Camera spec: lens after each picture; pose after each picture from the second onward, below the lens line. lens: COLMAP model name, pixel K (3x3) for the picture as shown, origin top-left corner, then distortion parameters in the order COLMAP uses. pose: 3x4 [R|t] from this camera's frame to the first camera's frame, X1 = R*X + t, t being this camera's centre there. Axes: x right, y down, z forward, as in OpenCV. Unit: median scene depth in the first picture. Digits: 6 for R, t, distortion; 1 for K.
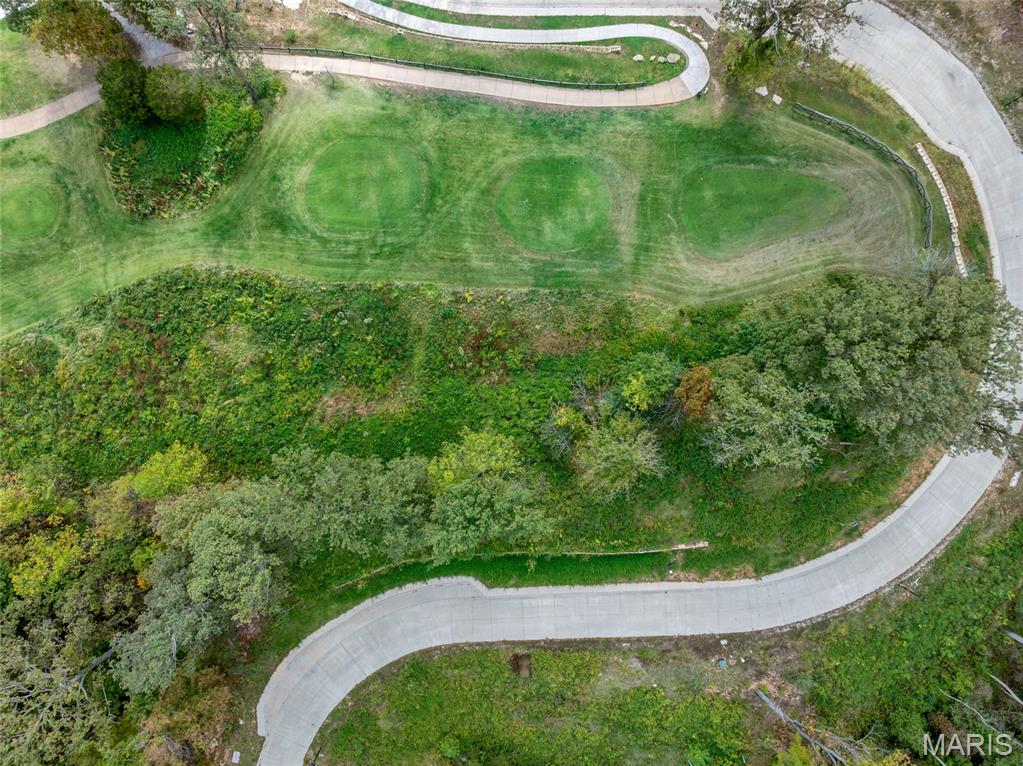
lens RADIAL K [[723.4, 0, 510.0], [0, 723.4, 382.9], [0, 0, 1]] dist [-0.034194, 0.001626]
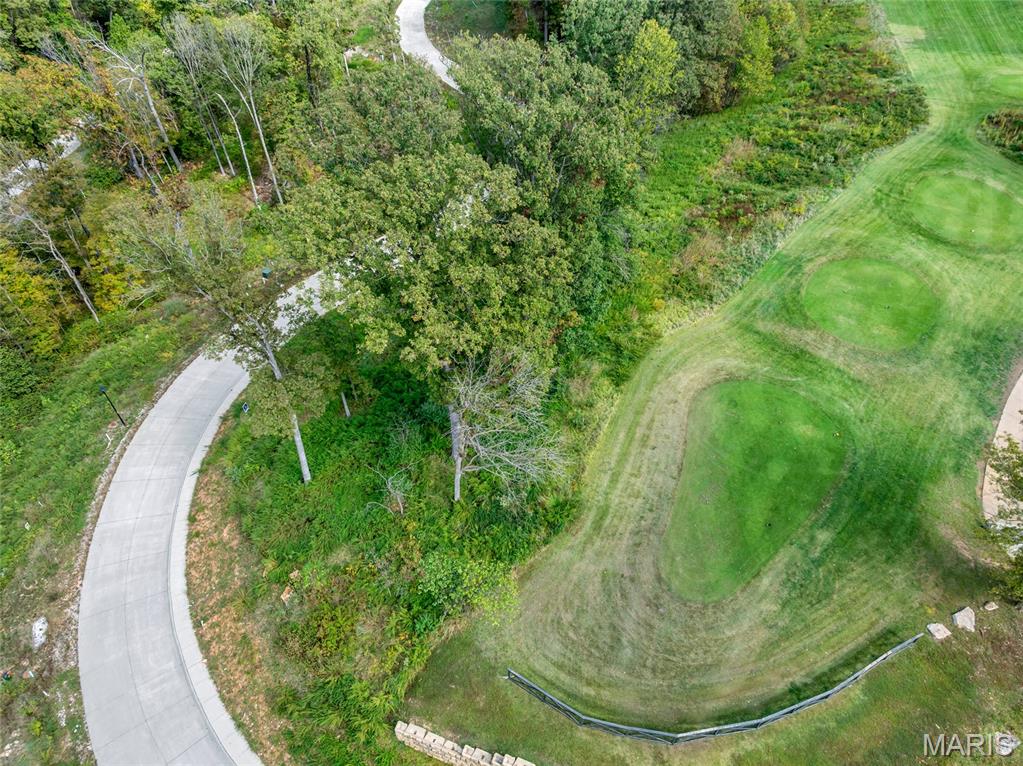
lens RADIAL K [[723.4, 0, 510.0], [0, 723.4, 382.9], [0, 0, 1]] dist [-0.034194, 0.001626]
pose [[-0.621233, 0.563650, -0.544397, 0.660097], [-0.783243, -0.424920, 0.453842, -0.290108], [0.024483, 0.708337, 0.705449, 0.492882]]
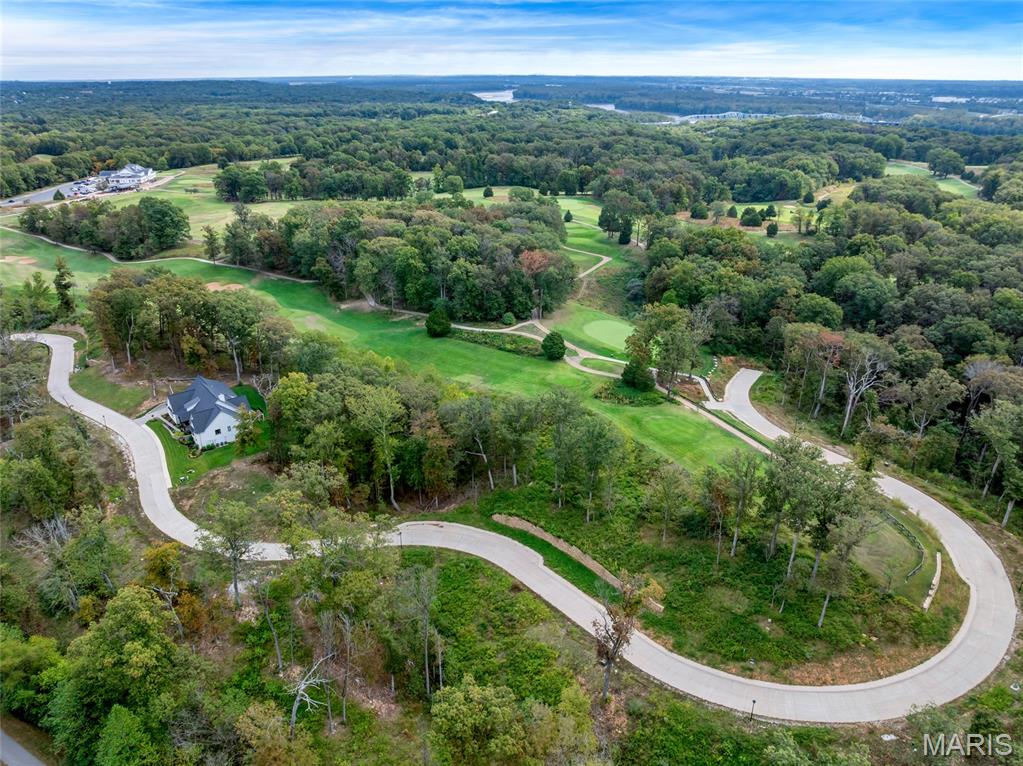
lens RADIAL K [[723.4, 0, 510.0], [0, 723.4, 382.9], [0, 0, 1]] dist [-0.034194, 0.001626]
pose [[0.546037, 0.338907, -0.766150, 1.041969], [-0.837735, 0.228068, -0.496171, 1.076470], [0.006579, 0.912758, 0.408448, -0.013350]]
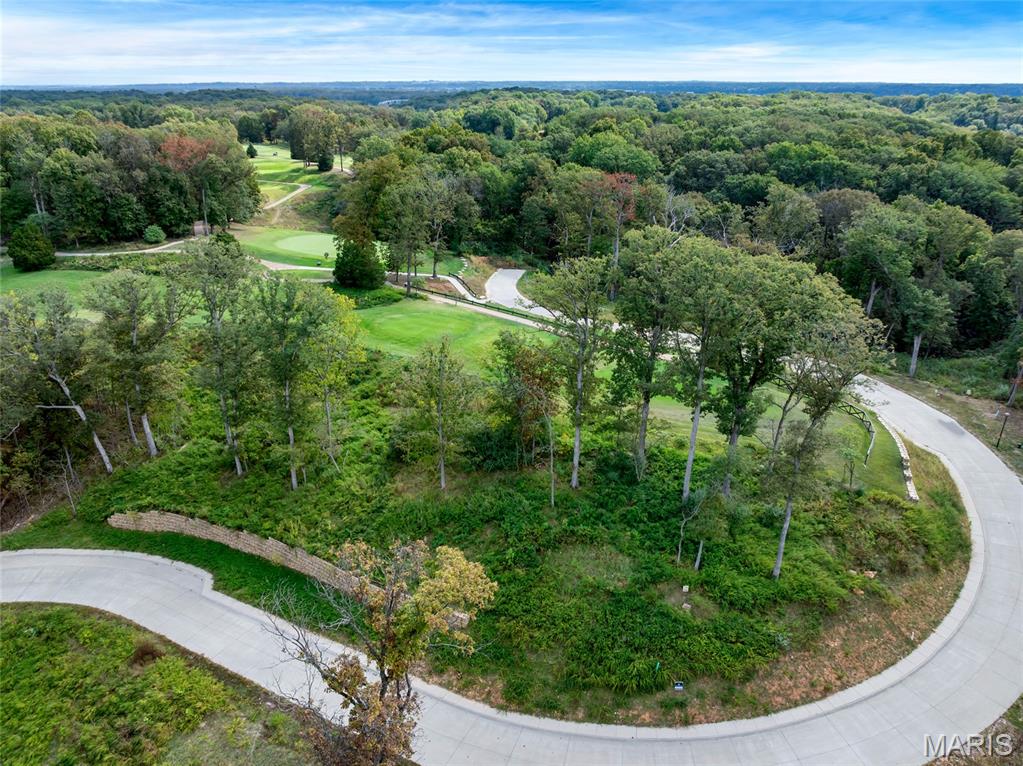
lens RADIAL K [[723.4, 0, 510.0], [0, 723.4, 382.9], [0, 0, 1]] dist [-0.034194, 0.001626]
pose [[0.822813, 0.226741, -0.521120, 0.600858], [-0.568311, 0.329169, -0.754102, 0.630578], [0.000550, 0.916644, 0.399704, 0.506402]]
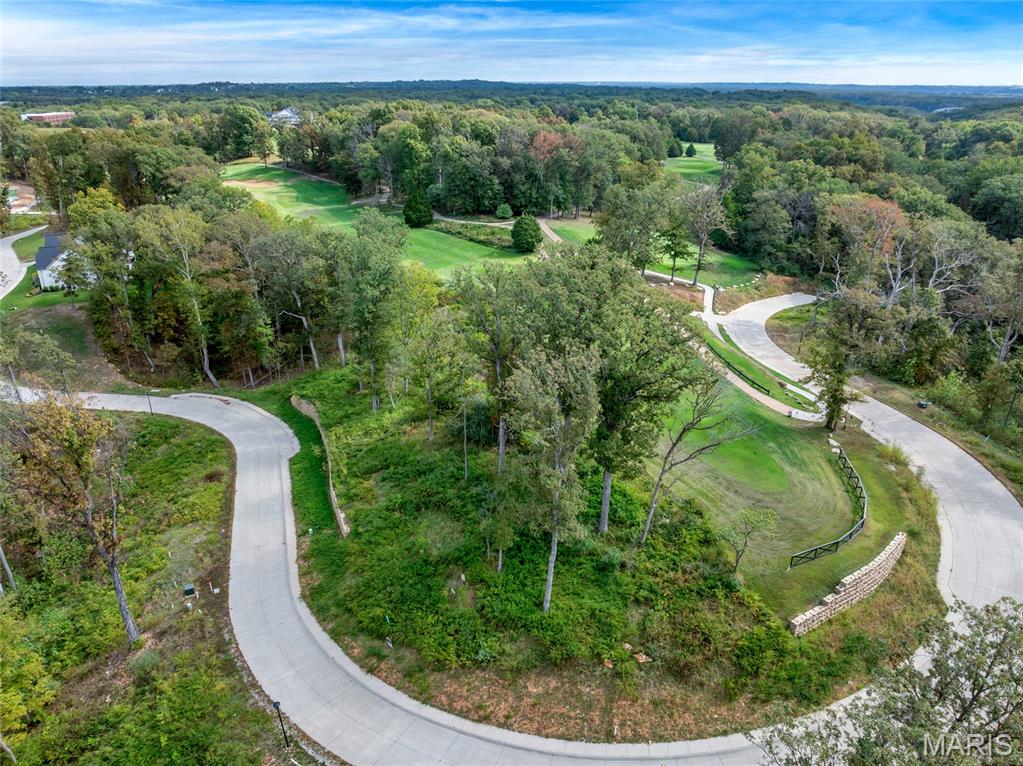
lens RADIAL K [[723.4, 0, 510.0], [0, 723.4, 382.9], [0, 0, 1]] dist [-0.034194, 0.001626]
pose [[0.255808, 0.381151, -0.888418, 0.984014], [-0.966689, 0.109068, -0.231552, 0.210252], [0.008642, 0.918057, 0.396355, 0.493078]]
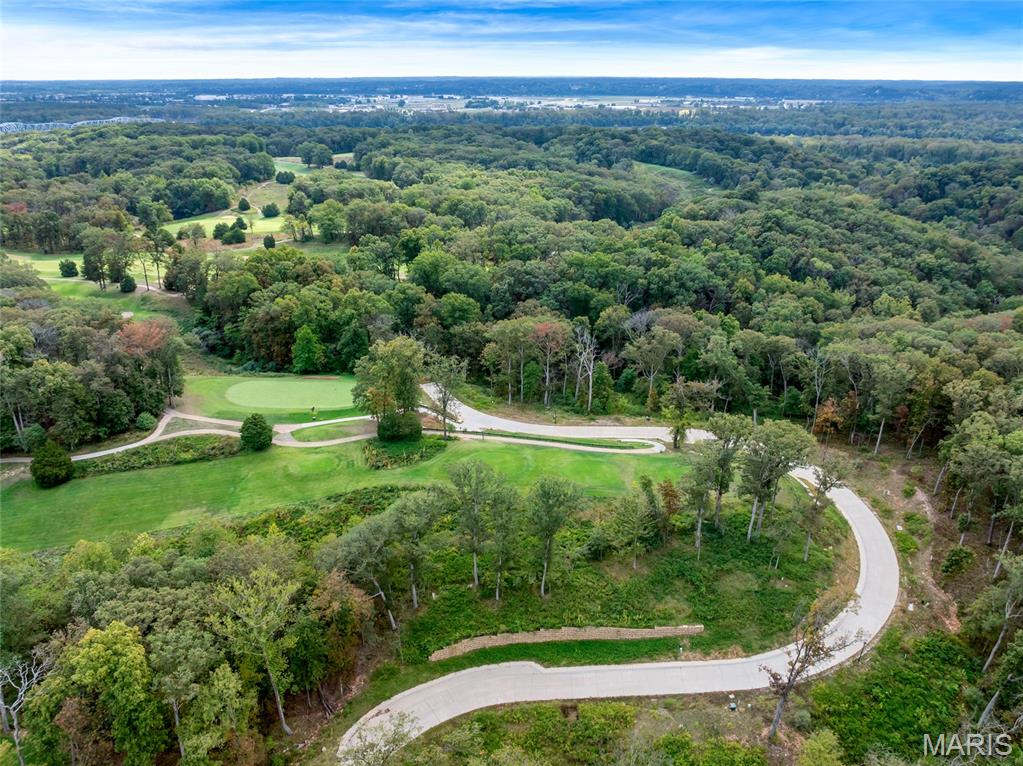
lens RADIAL K [[737.3, 0, 511.5], [0, 737.3, 383.0], [0, 0, 1]] dist [-0.032750, 0.005319]
pose [[0.996556, 0.041035, -0.072057, -0.017018], [-0.082453, 0.398027, -0.913661, 1.349417], [-0.008812, 0.916456, 0.400039, -0.011971]]
